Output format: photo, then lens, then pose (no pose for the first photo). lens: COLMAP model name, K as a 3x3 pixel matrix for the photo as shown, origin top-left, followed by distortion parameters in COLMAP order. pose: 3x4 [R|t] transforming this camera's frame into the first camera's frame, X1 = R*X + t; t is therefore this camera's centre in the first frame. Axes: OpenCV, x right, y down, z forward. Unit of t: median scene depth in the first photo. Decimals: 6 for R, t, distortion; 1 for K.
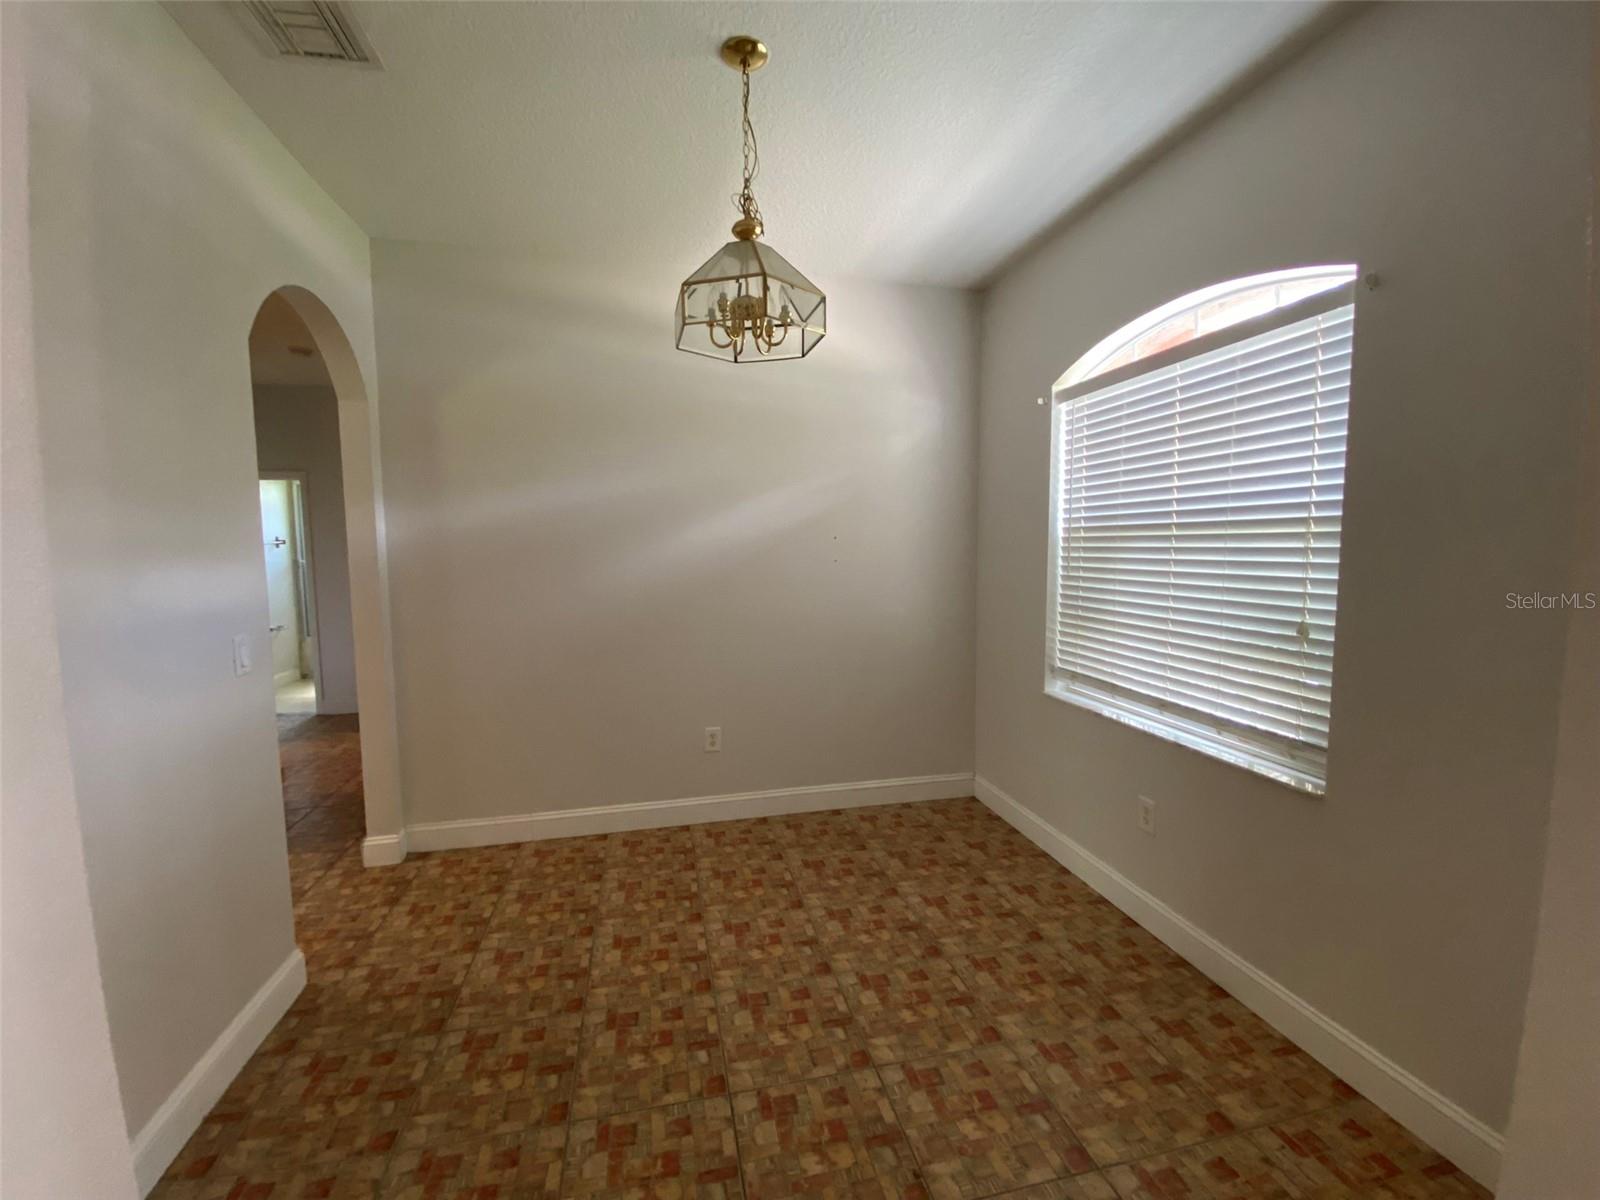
lens RADIAL K [[657.1, 0, 790.3], [0, 657.1, 594.5], [0, 0, 1]] dist [0.020582, -0.000504]
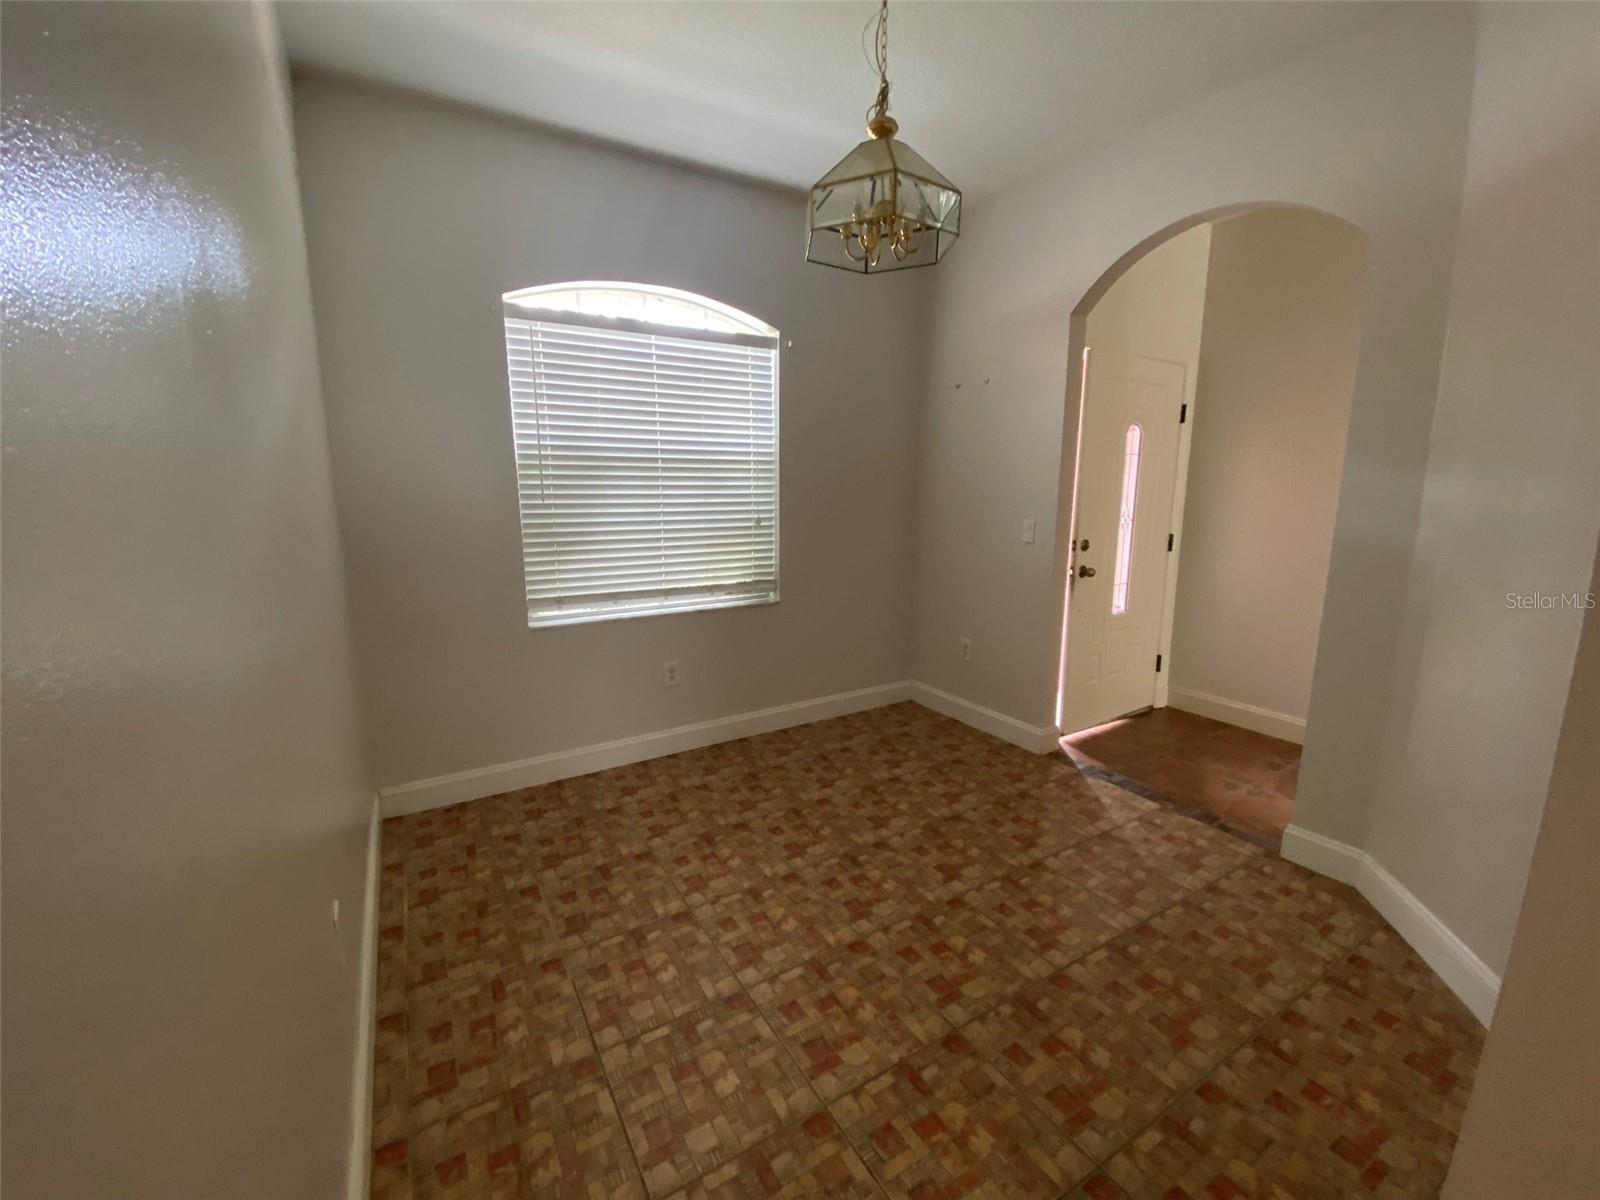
lens RADIAL K [[657.1, 0, 790.3], [0, 657.1, 594.5], [0, 0, 1]] dist [0.020582, -0.000504]
pose [[-0.306663, -0.155660, 0.939004, -0.823289], [0.086987, 0.977825, 0.190504, -0.065802], [-0.947835, 0.140101, -0.286322, 1.191457]]
